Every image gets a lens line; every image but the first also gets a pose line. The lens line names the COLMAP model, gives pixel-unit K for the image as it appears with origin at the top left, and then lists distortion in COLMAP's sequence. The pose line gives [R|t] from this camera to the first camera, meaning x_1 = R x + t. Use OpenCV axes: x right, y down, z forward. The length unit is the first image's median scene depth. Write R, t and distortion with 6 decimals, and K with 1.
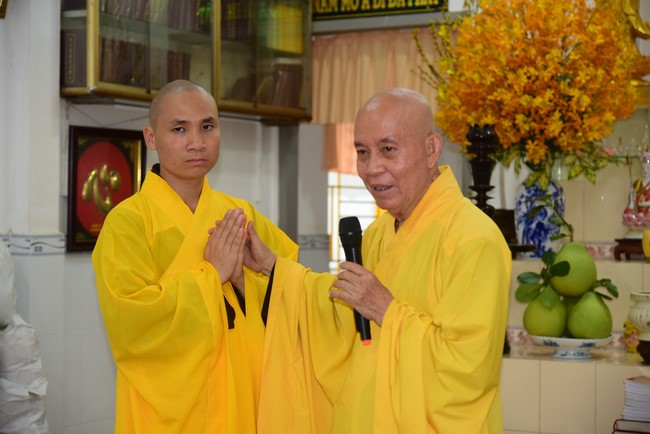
lens RADIAL K [[1369.0, 0, 323.9], [0, 1369.0, 215.8], [0, 0, 1]] dist [0.119463, 0.000000]
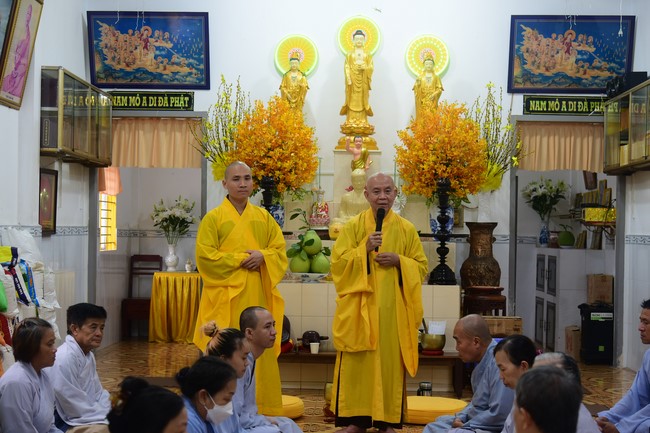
lens RADIAL K [[1052.2, 0, 325.5], [0, 1052.2, 219.5], [0, 0, 1]] dist [-0.122492, 0.000000]
pose [[0.877717, 0.009051, 0.479094, -0.568560], [-0.006752, 0.999956, -0.006522, 0.011808], [-0.479132, 0.002489, 0.877740, -0.461855]]
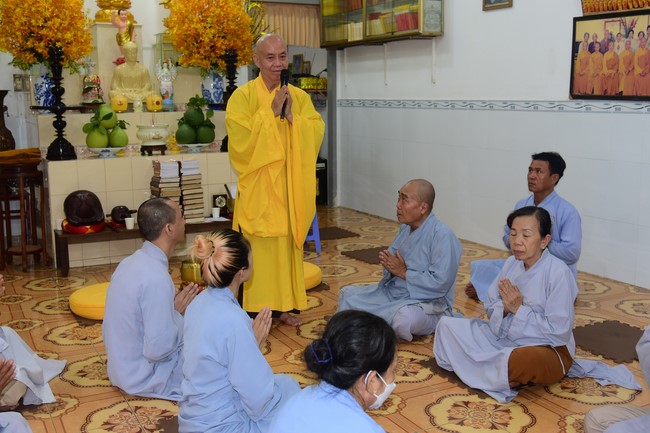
lens RADIAL K [[710.6, 0, 325.2], [0, 710.6, 195.6], [0, 0, 1]] dist [-0.023628, 0.000000]
pose [[0.533974, -0.132027, 0.835129, -0.547080], [0.017576, 0.989253, 0.145155, 0.005767], [-0.845318, -0.062831, 0.530556, 0.098931]]
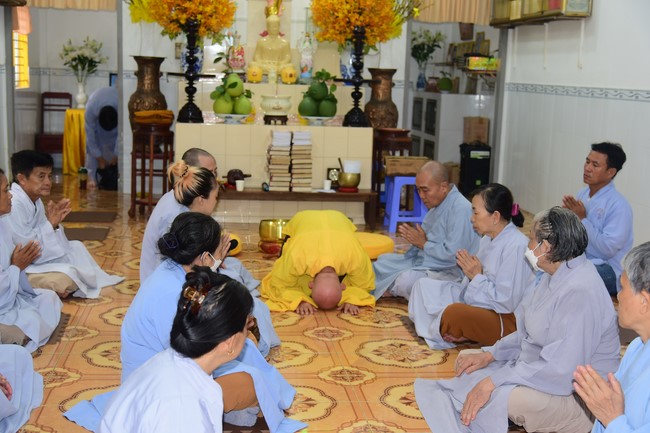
lens RADIAL K [[859.4, 0, 326.8], [0, 859.4, 214.5], [0, 0, 1]] dist [-0.017976, 0.000000]
pose [[0.789008, -0.081025, 0.609017, -0.557347], [-0.027318, 0.985659, 0.166526, 0.007576], [-0.613775, -0.148027, 0.775479, -0.238183]]
